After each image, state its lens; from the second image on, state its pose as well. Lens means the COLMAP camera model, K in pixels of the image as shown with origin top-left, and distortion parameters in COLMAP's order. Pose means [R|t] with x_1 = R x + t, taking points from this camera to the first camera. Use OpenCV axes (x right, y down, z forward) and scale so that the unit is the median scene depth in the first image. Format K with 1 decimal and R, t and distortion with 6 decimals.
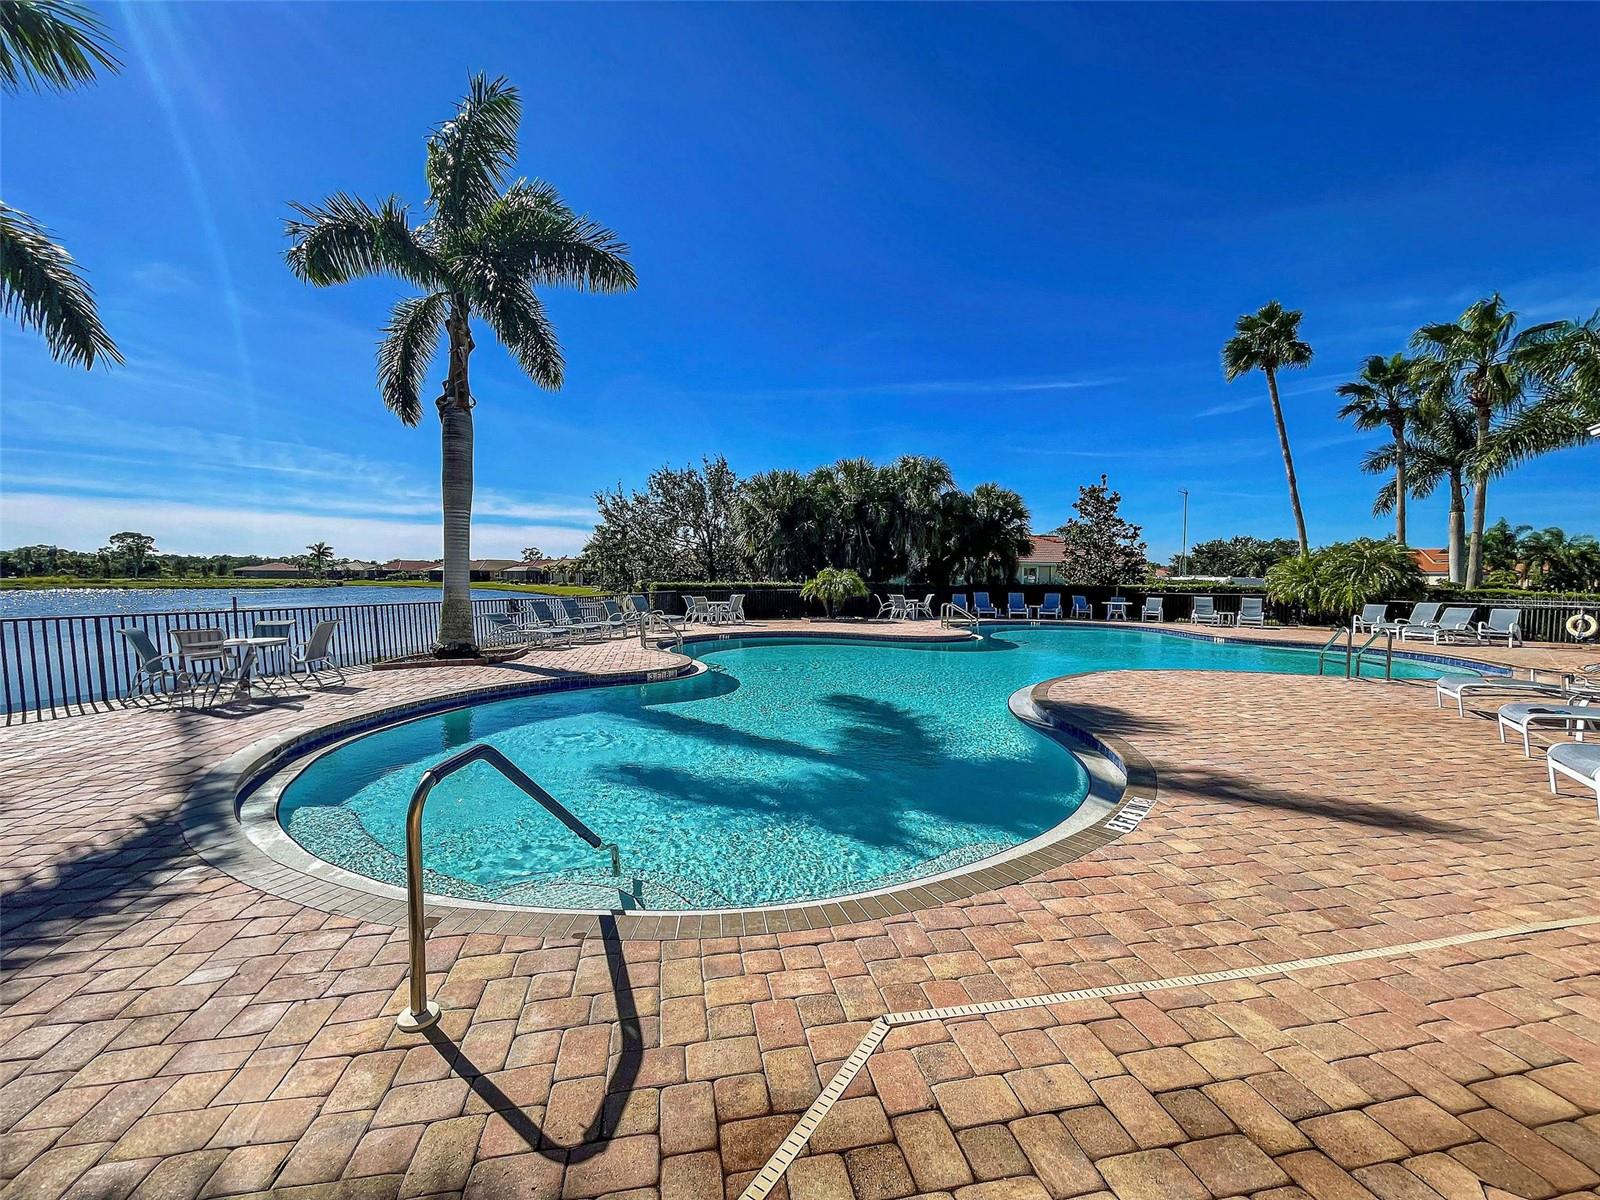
lens RADIAL K [[645.0, 0, 793.7], [0, 645.0, 602.7], [0, 0, 1]] dist [-0.009753, -0.000027]
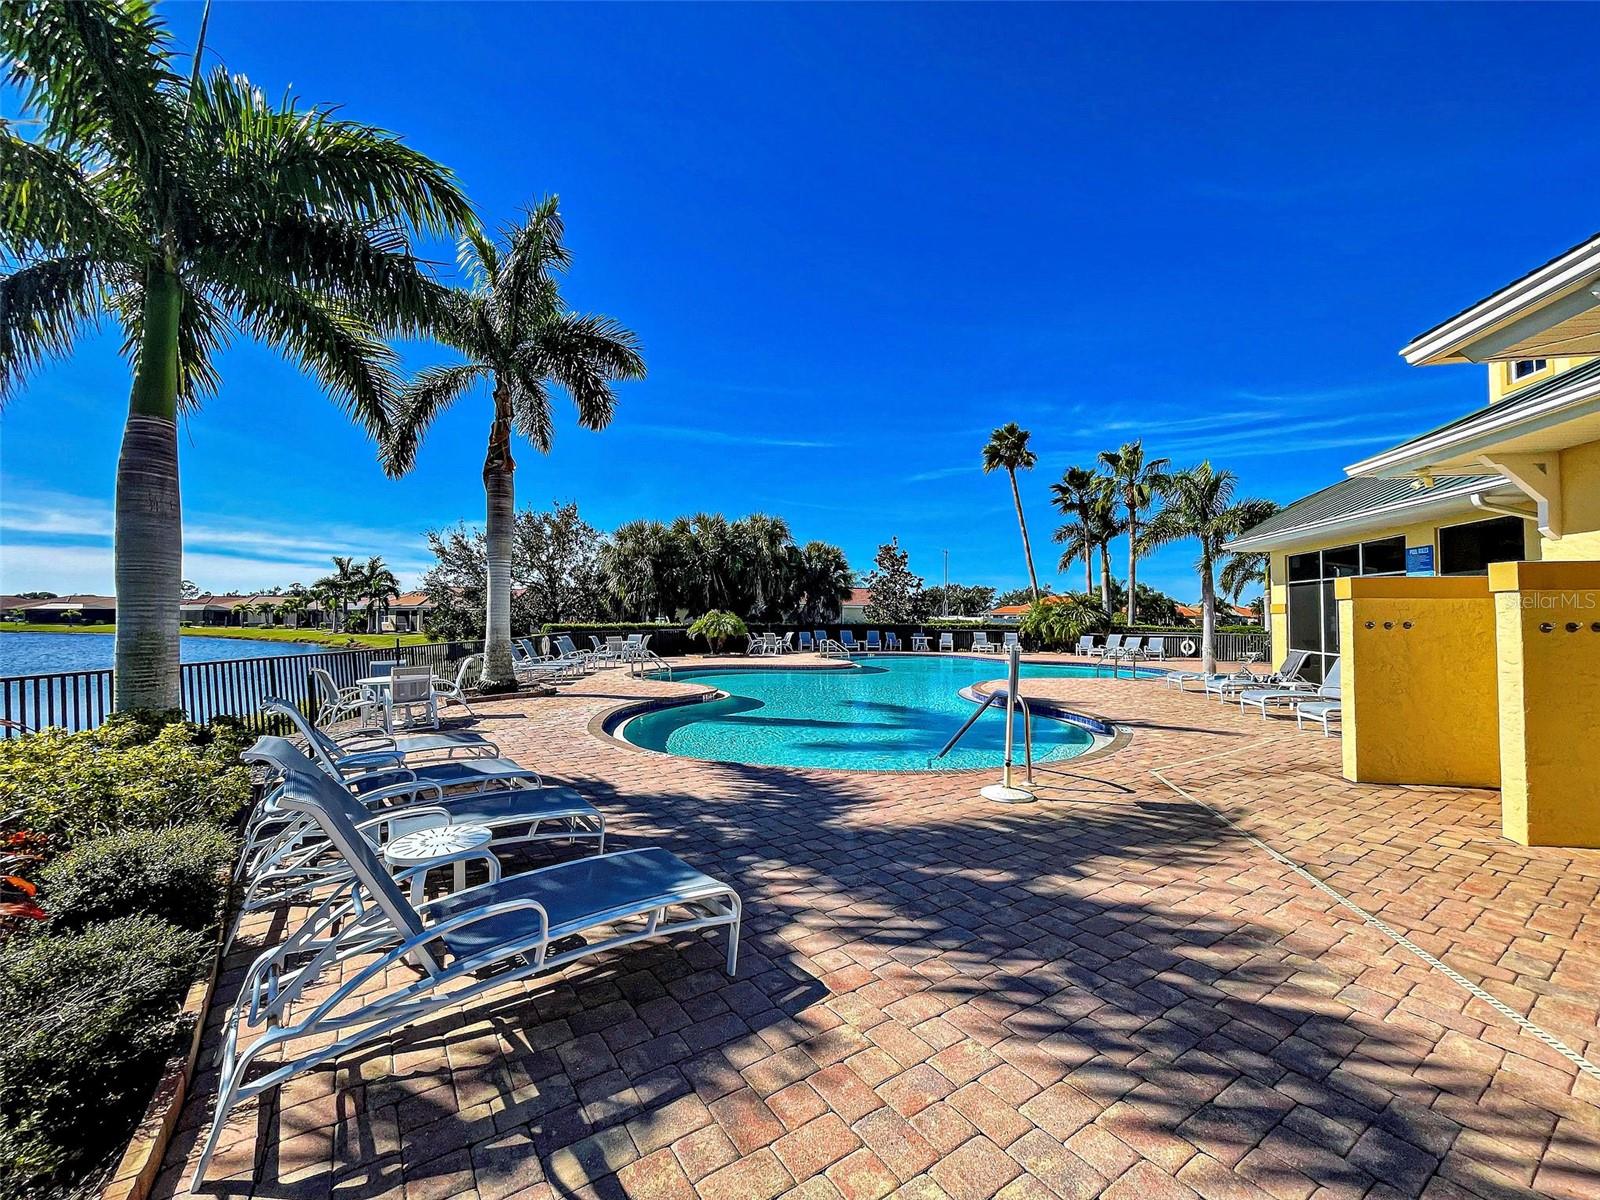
lens RADIAL K [[645.4, 0, 787.7], [0, 645.4, 612.3], [0, 0, 1]] dist [-0.001199, -0.000237]
pose [[0.927569, 0.001672, 0.373648, -0.208769], [0.015809, 0.998919, -0.043715, 0.001523], [-0.373317, 0.046456, 0.926540, -0.096178]]
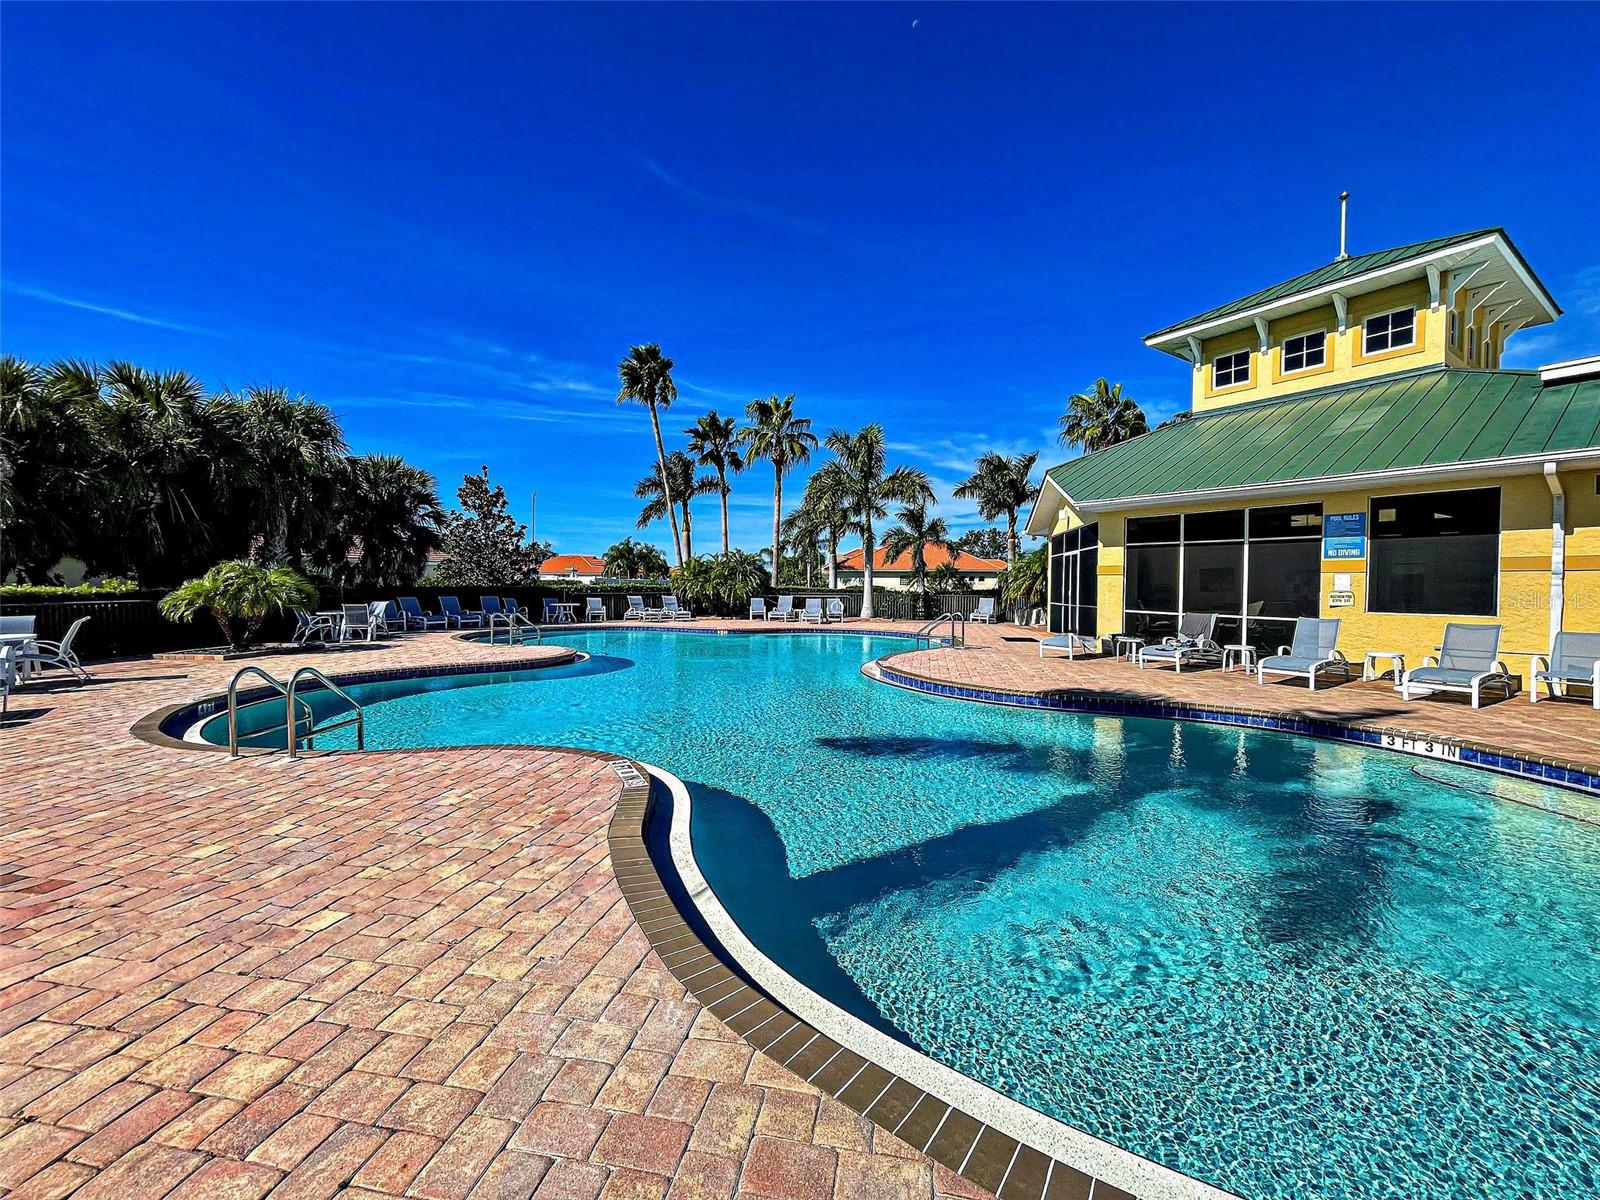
lens RADIAL K [[645.0, 0, 793.7], [0, 645.0, 602.7], [0, 0, 1]] dist [-0.009753, -0.000027]
pose [[0.370285, -0.034497, 0.928277, -0.235522], [0.033642, 0.999153, 0.023712, -0.011925], [-0.928309, 0.022449, 0.371132, 0.284415]]
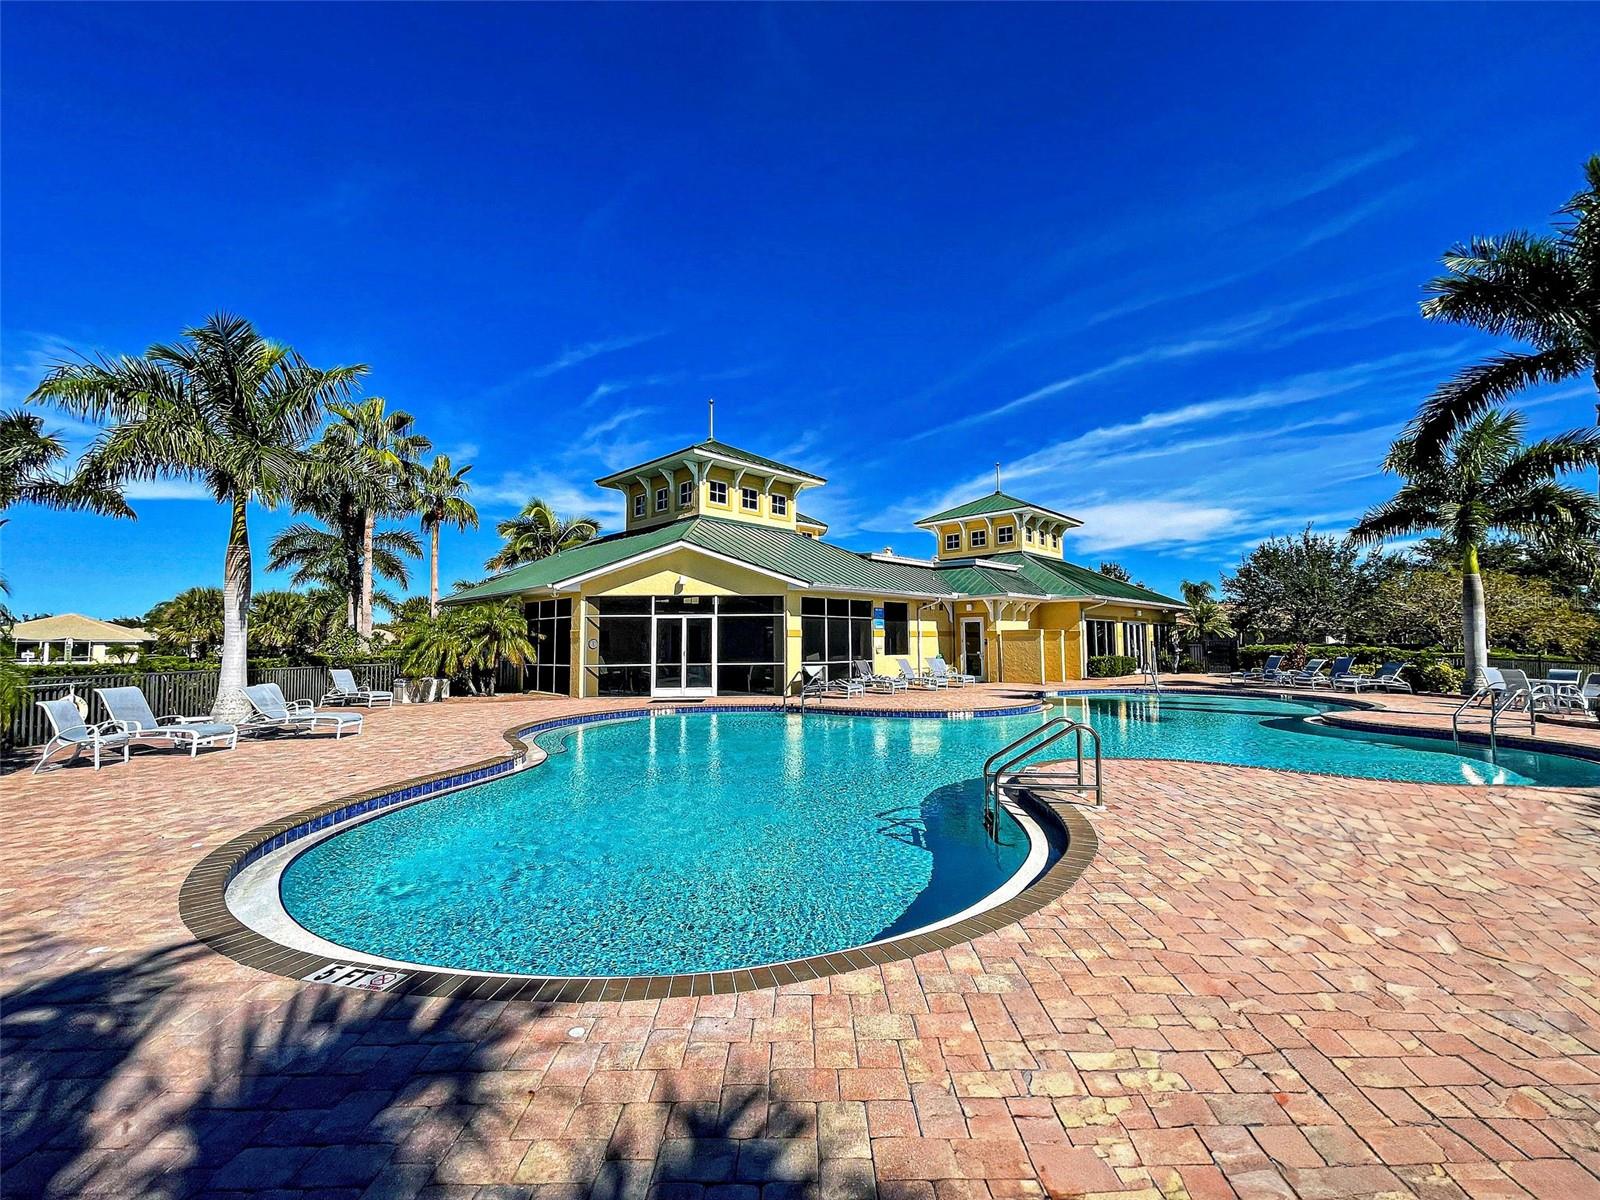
lens RADIAL K [[645.0, 0, 793.7], [0, 645.0, 602.7], [0, 0, 1]] dist [-0.009753, -0.000027]
pose [[-0.988101, 0.002722, 0.153782, 0.264040], [0.000145, 0.999859, -0.016768, -0.040292], [-0.153806, -0.016546, -0.987963, 0.982576]]
